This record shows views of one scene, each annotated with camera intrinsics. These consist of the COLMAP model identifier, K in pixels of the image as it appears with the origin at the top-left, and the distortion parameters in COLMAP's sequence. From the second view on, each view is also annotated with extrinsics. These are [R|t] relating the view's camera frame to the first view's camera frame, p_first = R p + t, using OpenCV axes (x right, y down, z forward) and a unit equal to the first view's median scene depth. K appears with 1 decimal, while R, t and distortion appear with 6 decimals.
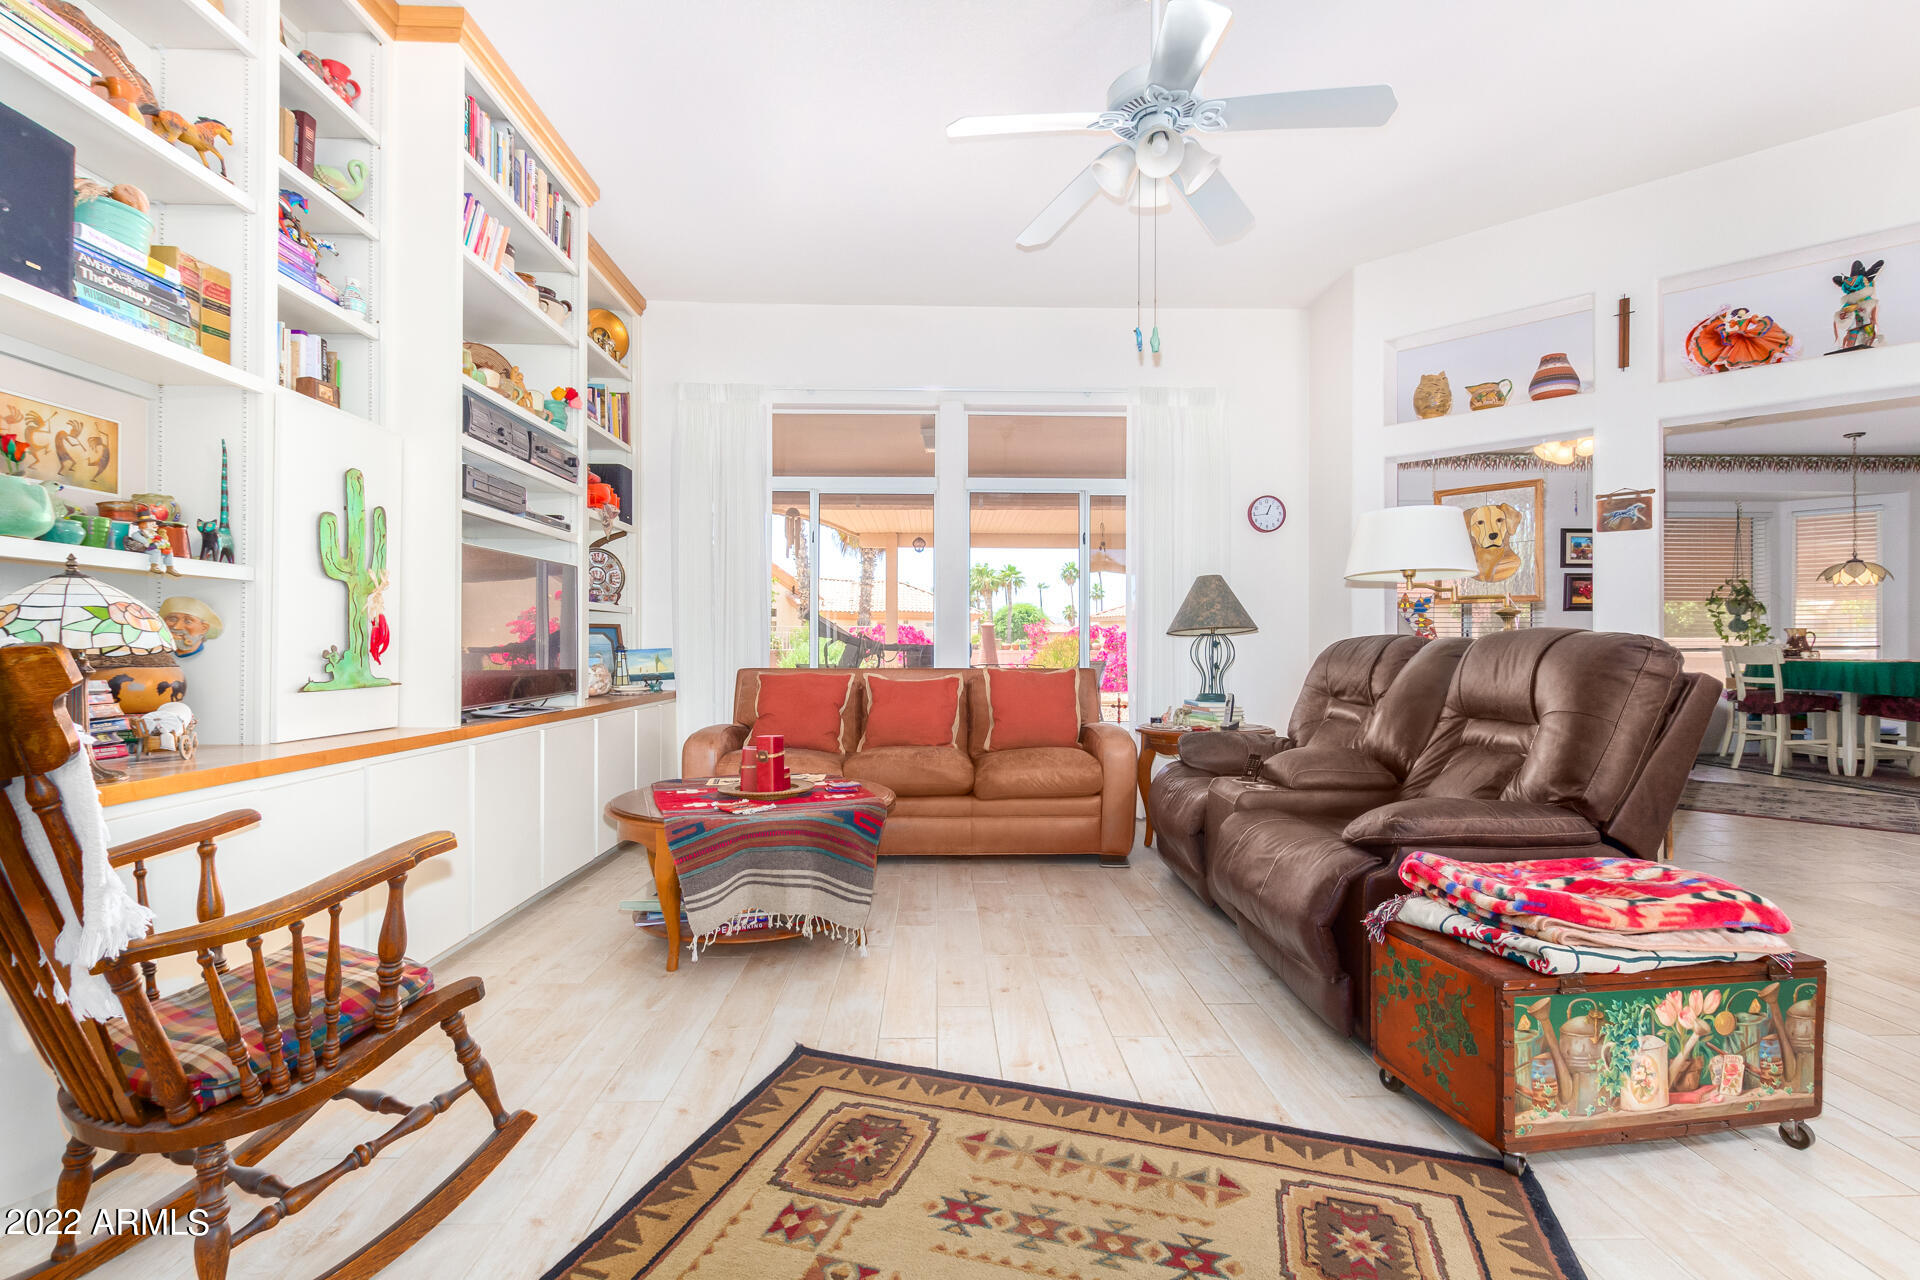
lens RADIAL K [[875.8, 0, 965.2], [0, 875.8, 644.0], [0, 0, 1]] dist [0.005441, -0.003221]
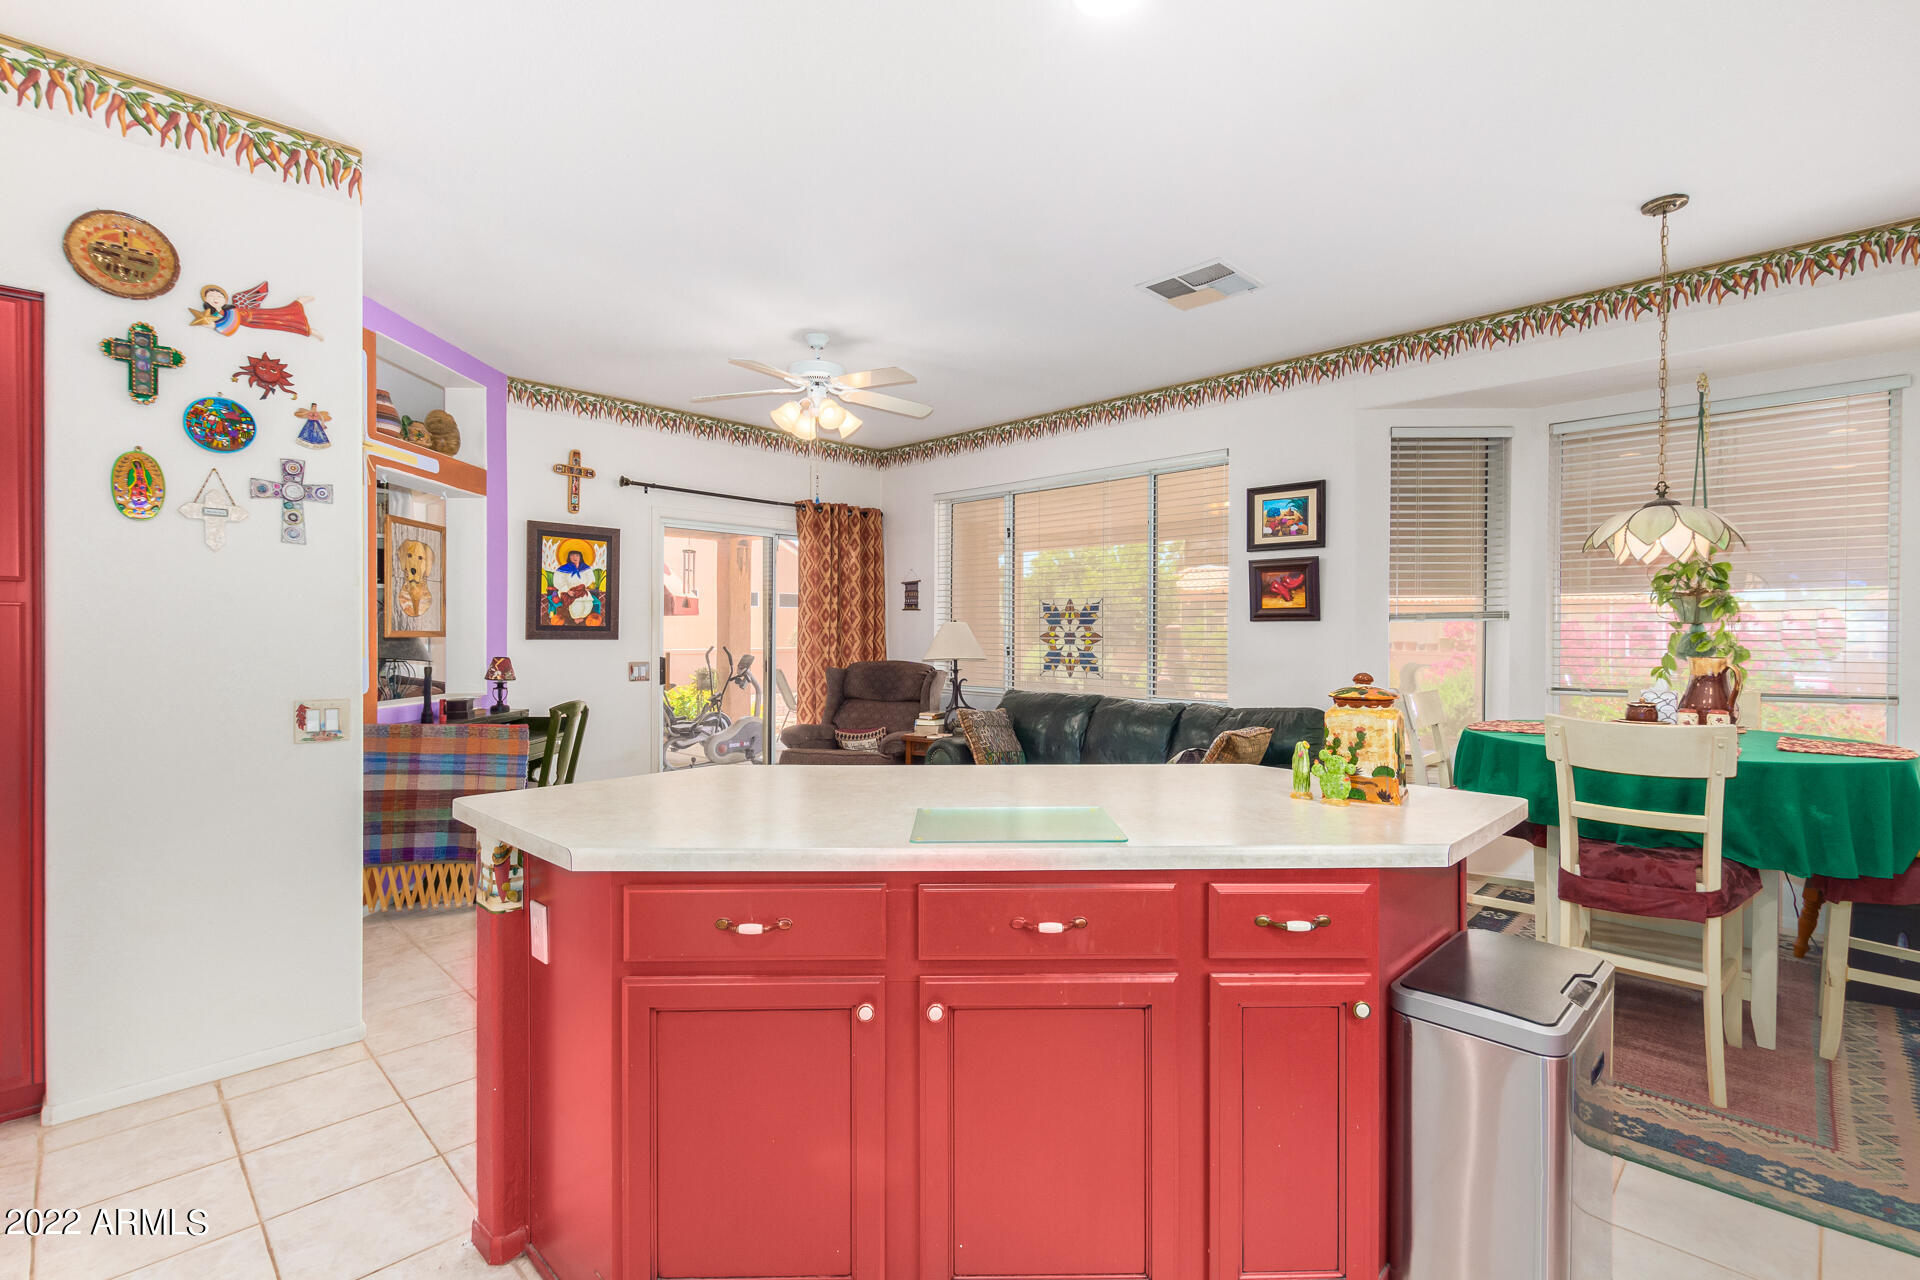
lens RADIAL K [[875.8, 0, 969.4], [0, 875.8, 638.3], [0, 0, 1]] dist [0.005441, -0.003221]
pose [[0.691659, 0.005321, -0.722205, 2.116277], [-0.002108, 0.999983, 0.005348, -0.061189], [0.722221, -0.002177, 0.691659, 0.912537]]
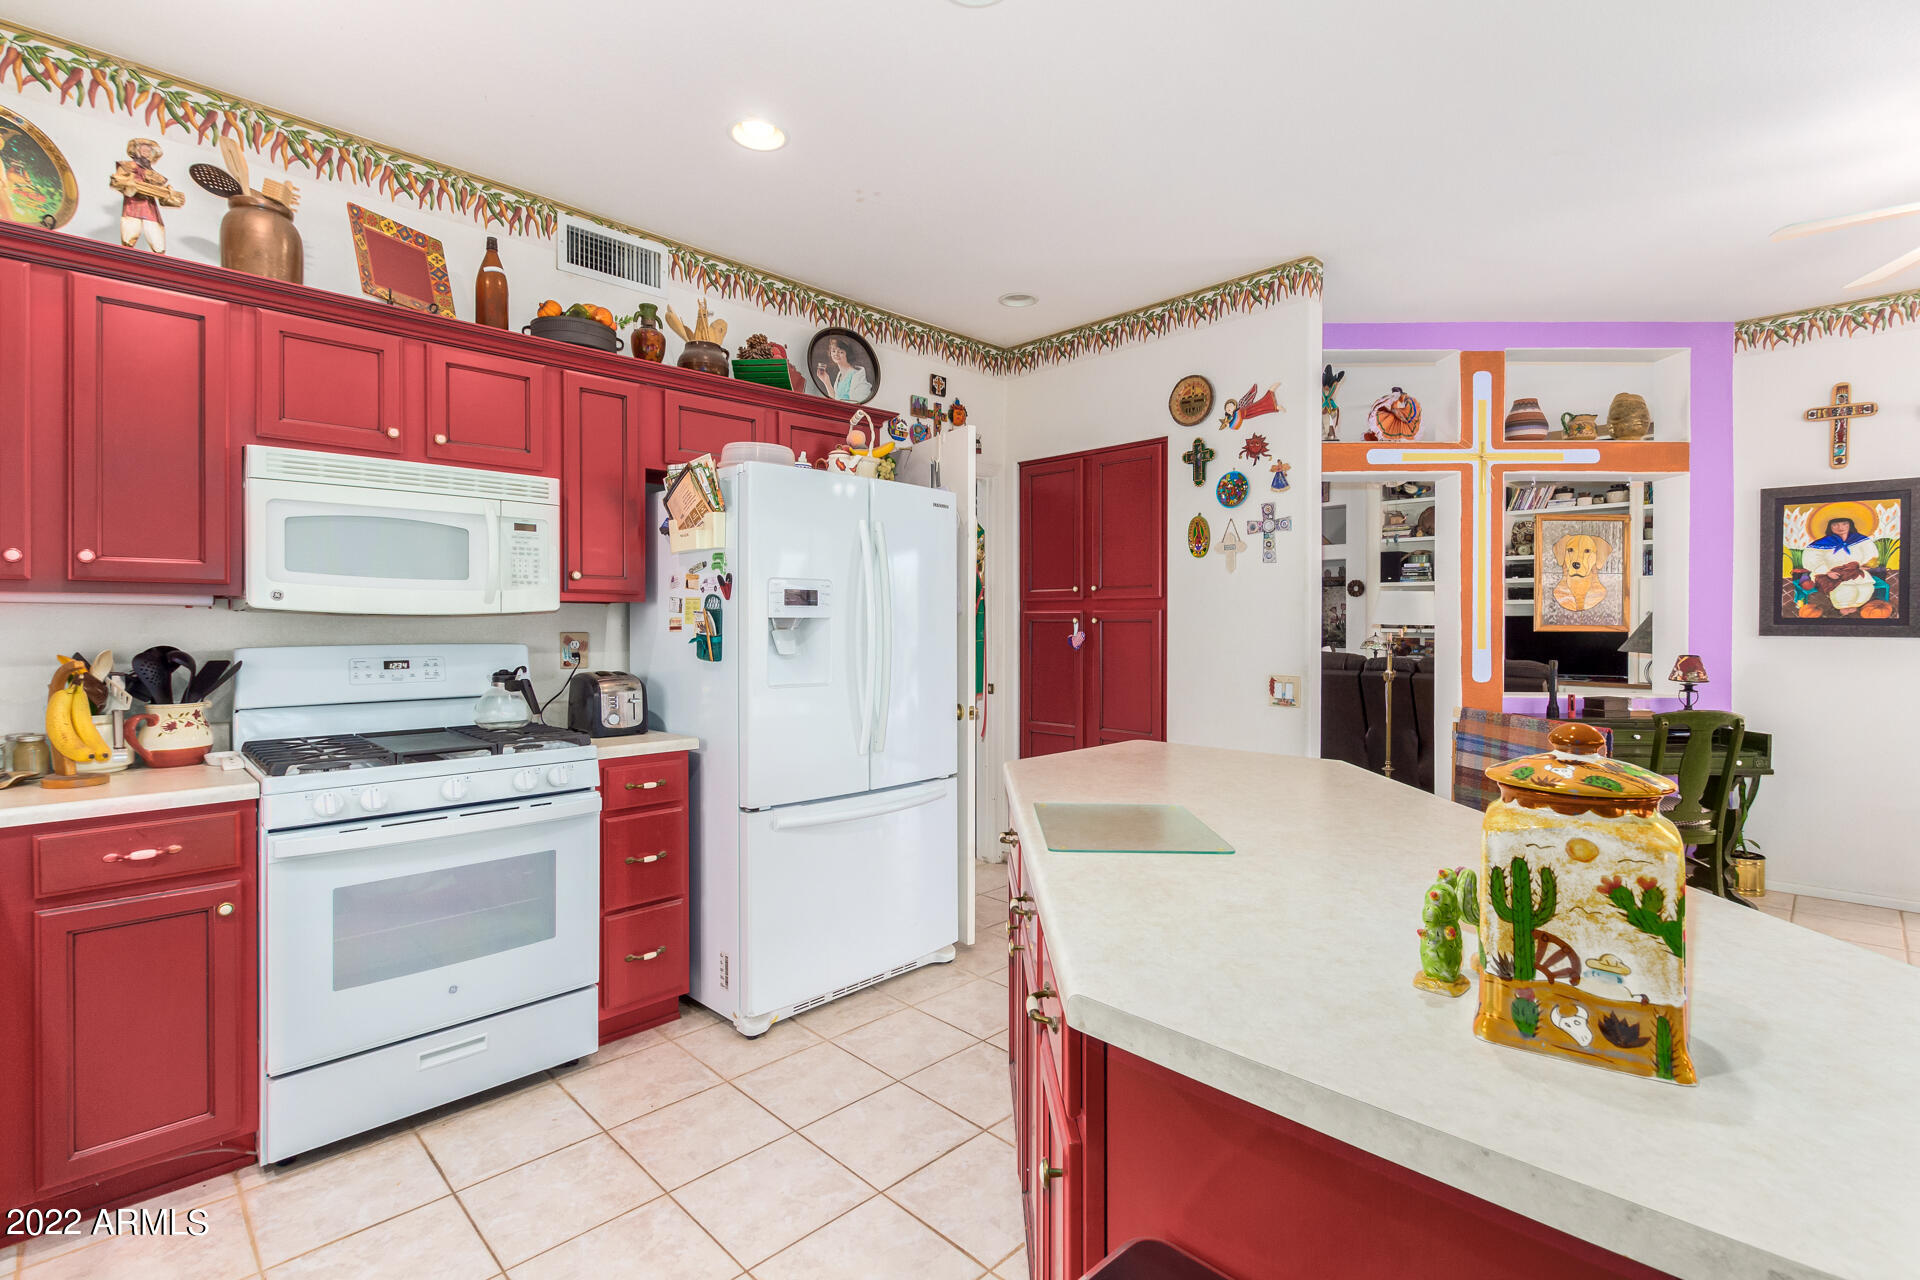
lens RADIAL K [[875.8, 0, 975.2], [0, 875.8, 628.0], [0, 0, 1]] dist [0.005441, -0.003221]
pose [[-0.725166, 0.001172, -0.688573, 2.150372], [-0.001736, 0.999992, 0.003531, -0.062048], [0.688572, 0.003756, -0.725158, 1.486225]]
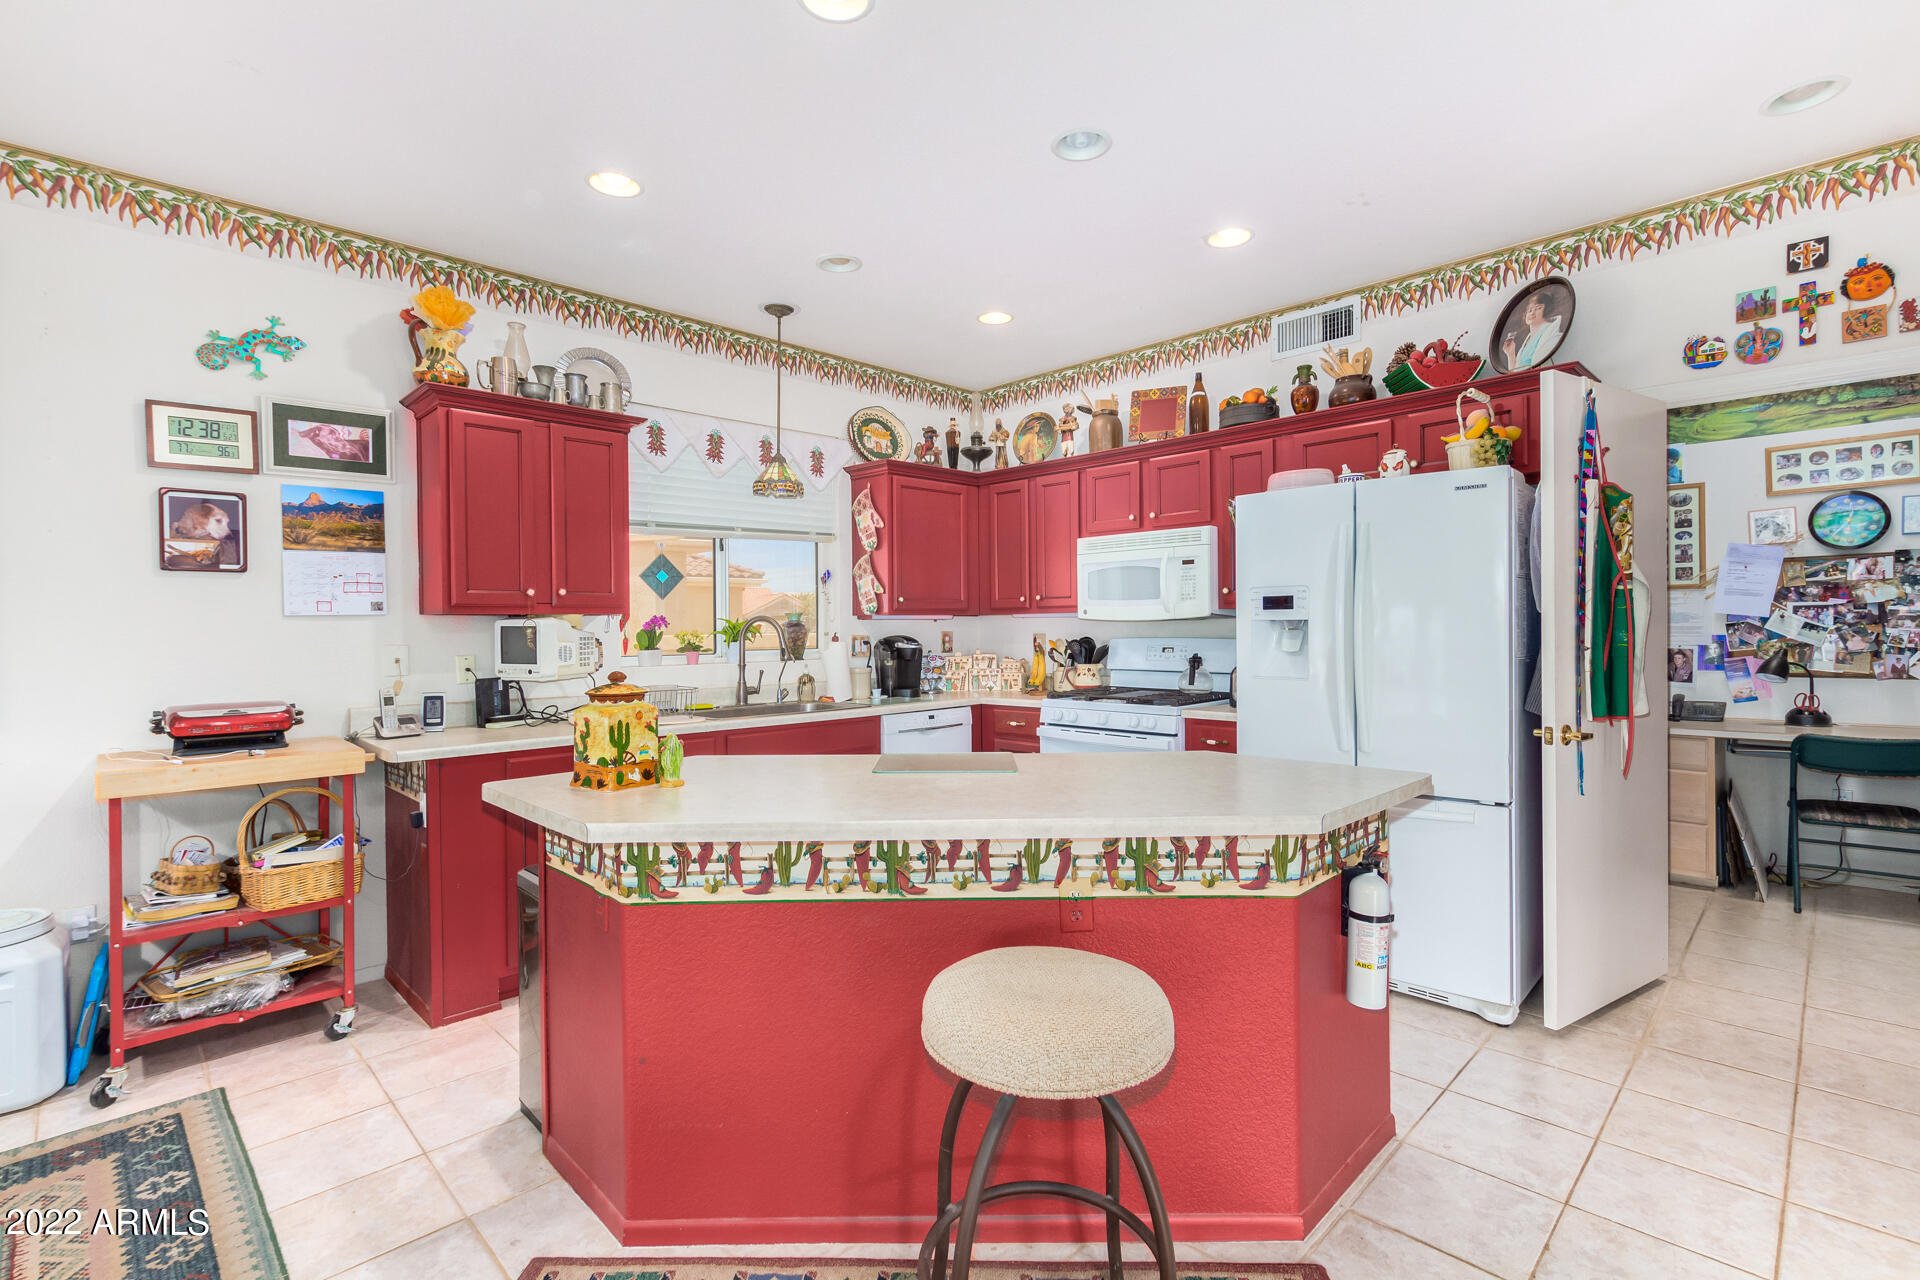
lens RADIAL K [[875.8, 0, 968.6], [0, 875.8, 627.2], [0, 0, 1]] dist [0.005441, -0.003221]
pose [[-0.688729, 0.003138, 0.725012, 1.338592], [0.008051, 0.999962, 0.003321, -0.065982], [-0.724974, 0.008124, -0.688728, 1.659899]]
